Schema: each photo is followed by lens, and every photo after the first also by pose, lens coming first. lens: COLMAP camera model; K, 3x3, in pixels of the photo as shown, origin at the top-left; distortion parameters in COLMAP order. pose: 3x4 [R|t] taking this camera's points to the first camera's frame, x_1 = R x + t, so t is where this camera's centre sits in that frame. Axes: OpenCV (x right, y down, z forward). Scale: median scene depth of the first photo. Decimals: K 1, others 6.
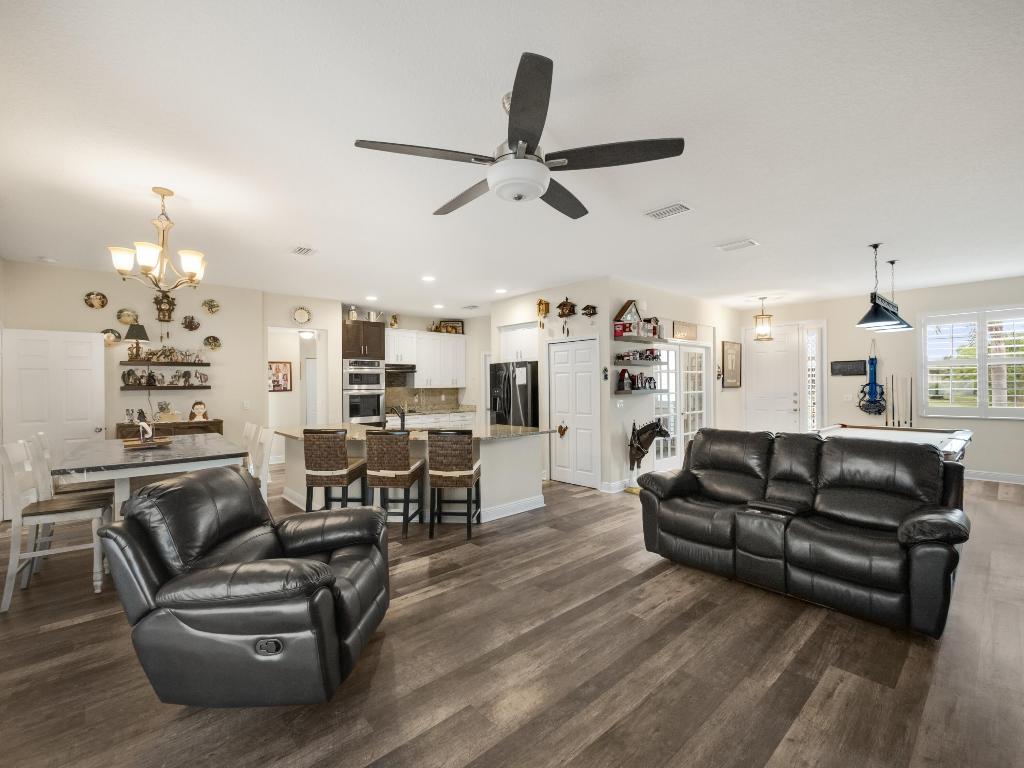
lens RADIAL K [[461.3, 0, 516.8], [0, 461.3, 379.3], [0, 0, 1]] dist [-0.000401, -0.000089]
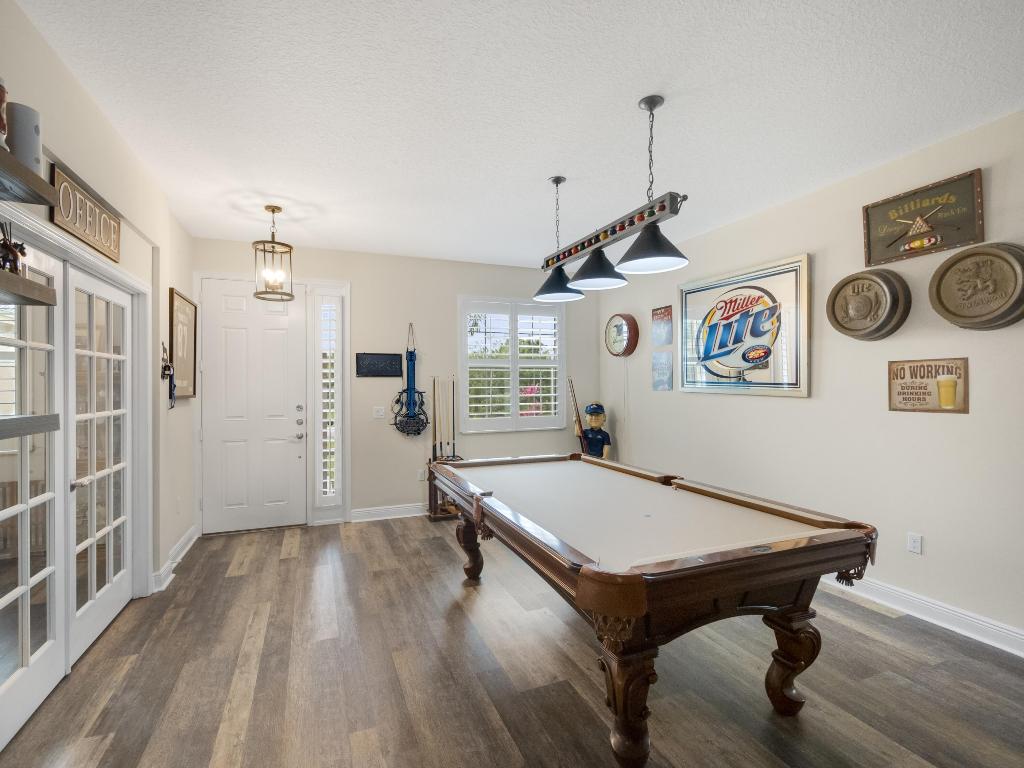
lens RADIAL K [[485.9, 0, 511.5], [0, 485.9, 384.1], [0, 0, 1]] dist [-0.002536, 0.000039]
pose [[0.362019, 0.010711, 0.932109, 0.172703], [-0.009536, 0.999924, -0.007787, 0.005811], [-0.932122, -0.006069, 0.362093, 0.634975]]
